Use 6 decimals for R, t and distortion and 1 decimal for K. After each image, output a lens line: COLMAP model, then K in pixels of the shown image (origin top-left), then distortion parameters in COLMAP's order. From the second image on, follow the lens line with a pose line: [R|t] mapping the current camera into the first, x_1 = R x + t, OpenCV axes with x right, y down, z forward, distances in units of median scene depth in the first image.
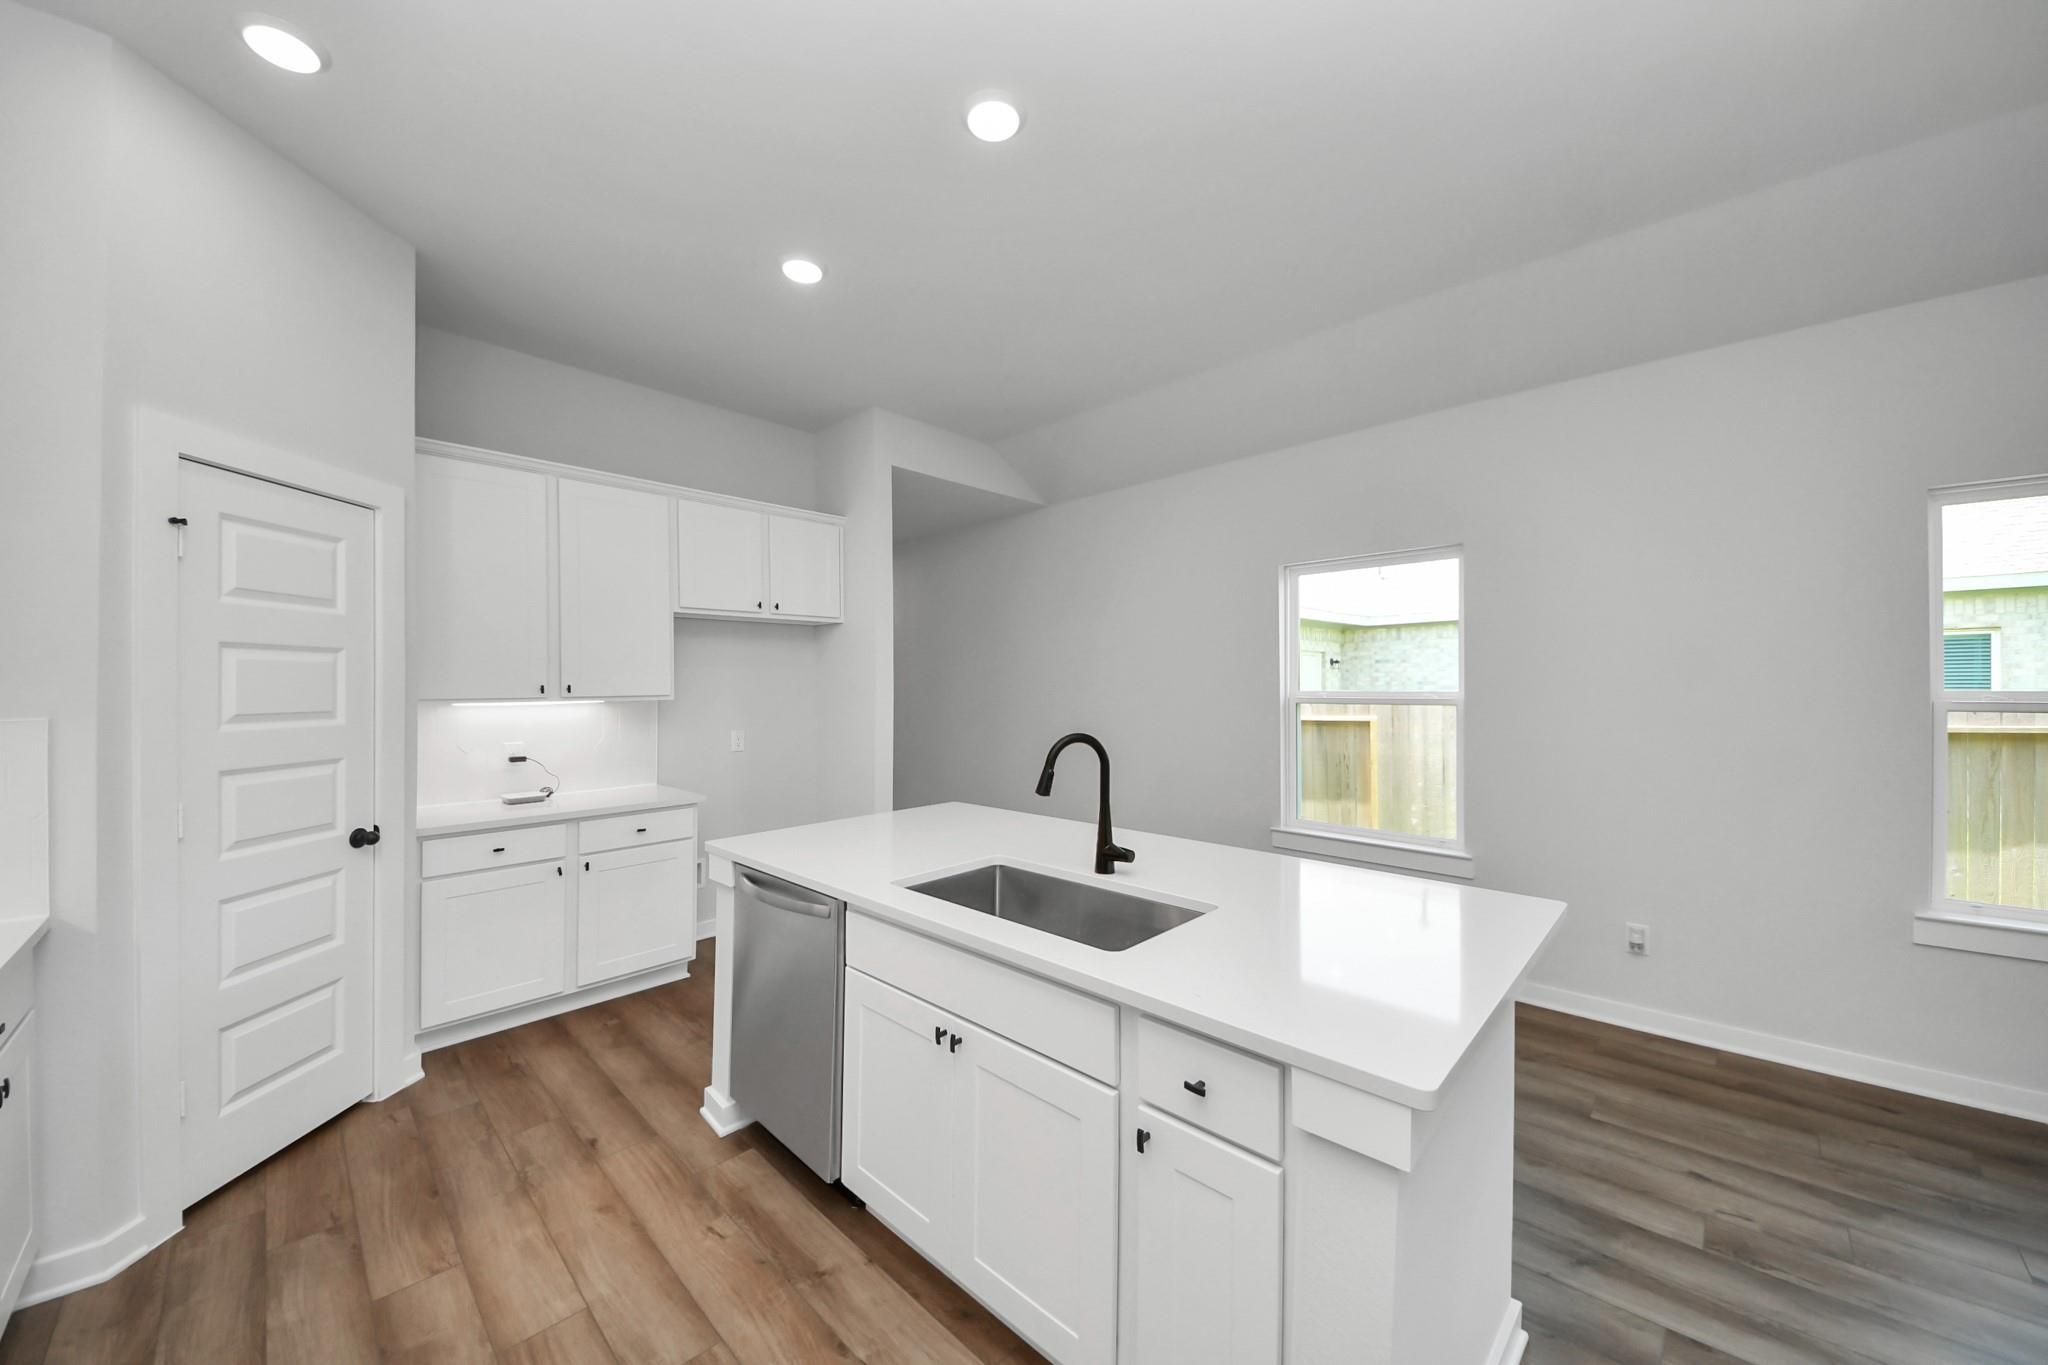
lens RADIAL K [[726.7, 0, 1015.0], [0, 726.7, 679.7], [0, 0, 1]] dist [0.017824, -0.012530]
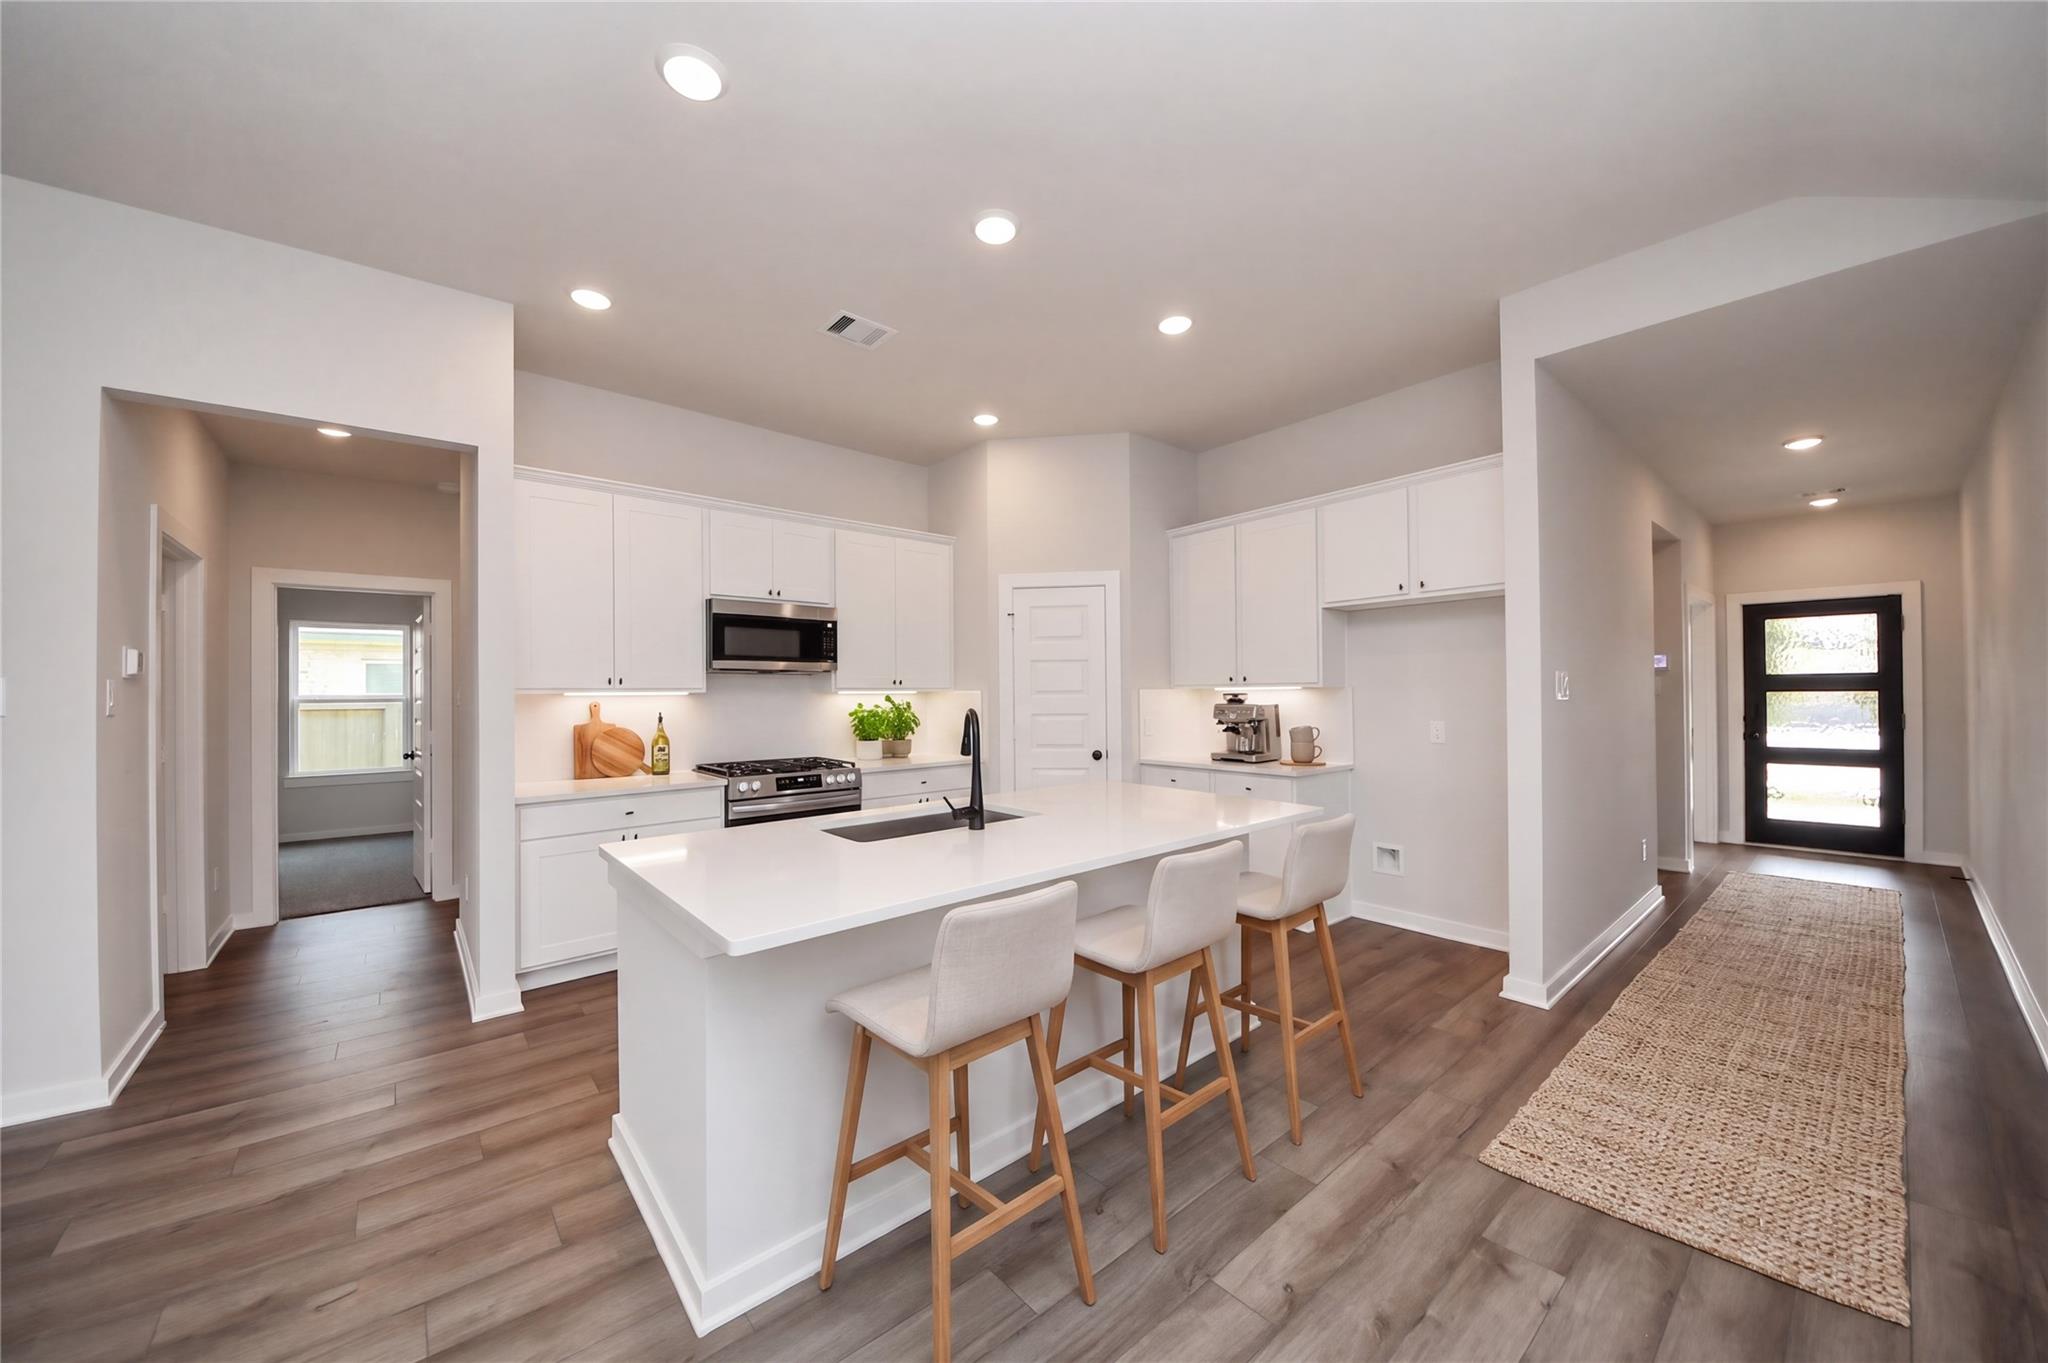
lens RADIAL K [[711.1, 0, 1020.4], [0, 711.1, 686.1], [0, 0, 1]] dist [0.009001, -0.010127]
pose [[-0.101331, -0.005650, -0.994837, 0.716522], [0.020690, 0.999756, -0.007785, 0.028083], [0.994638, -0.021373, -0.101189, 0.695271]]
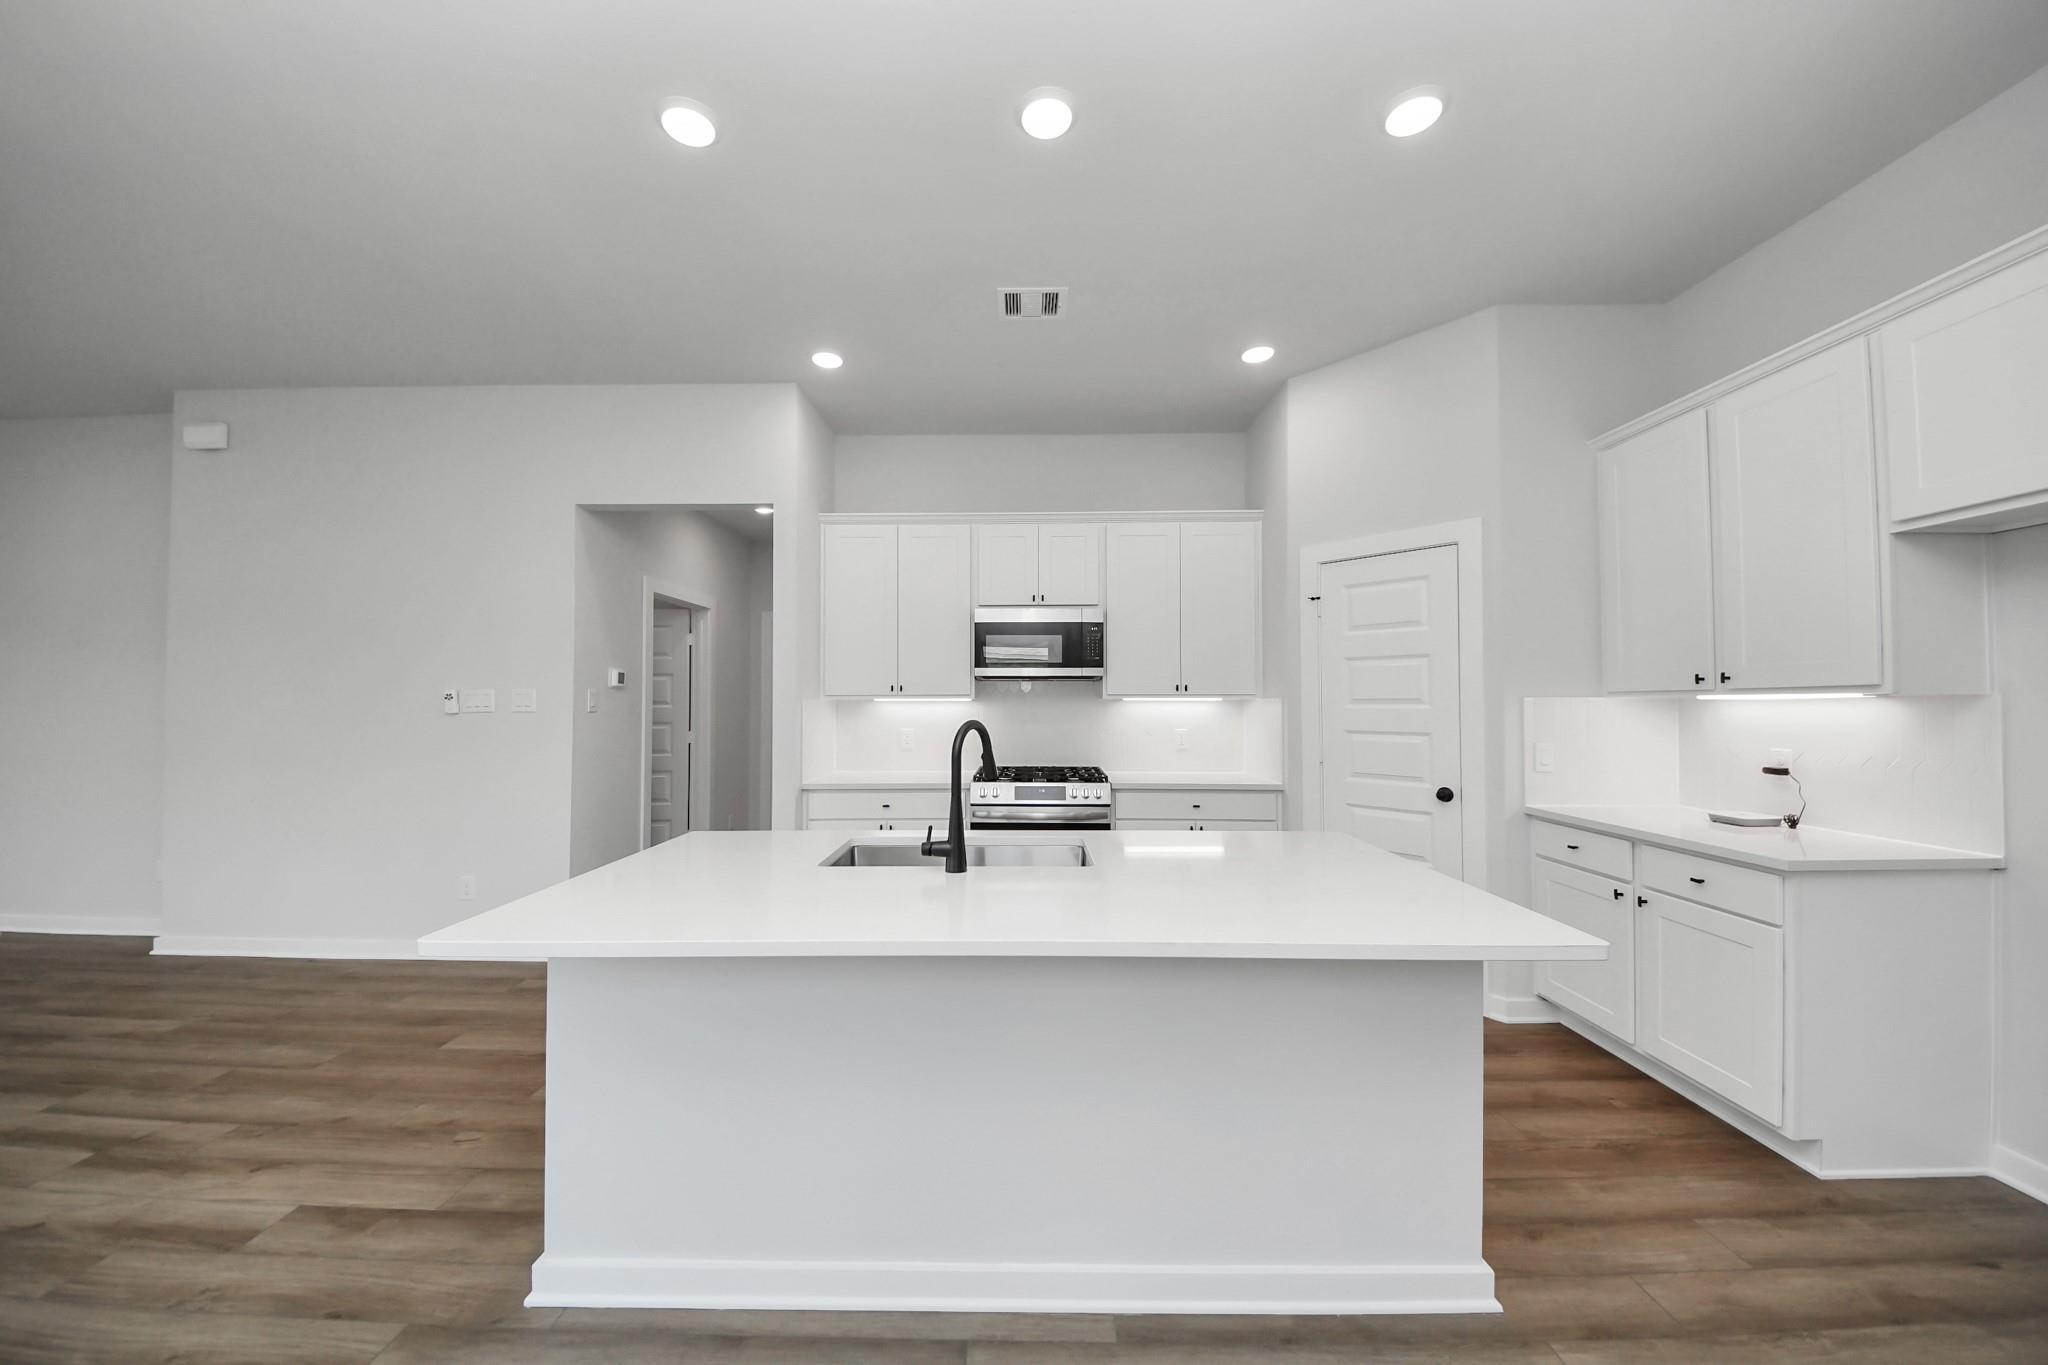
lens RADIAL K [[711.1, 0, 1020.4], [0, 711.1, 687.1], [0, 0, 1]] dist [0.009001, -0.010127]
pose [[-0.733281, -0.009194, -0.679864, 0.389532], [0.013102, 0.999532, -0.027649, 0.033128], [0.679800, -0.029182, -0.732817, 1.008082]]
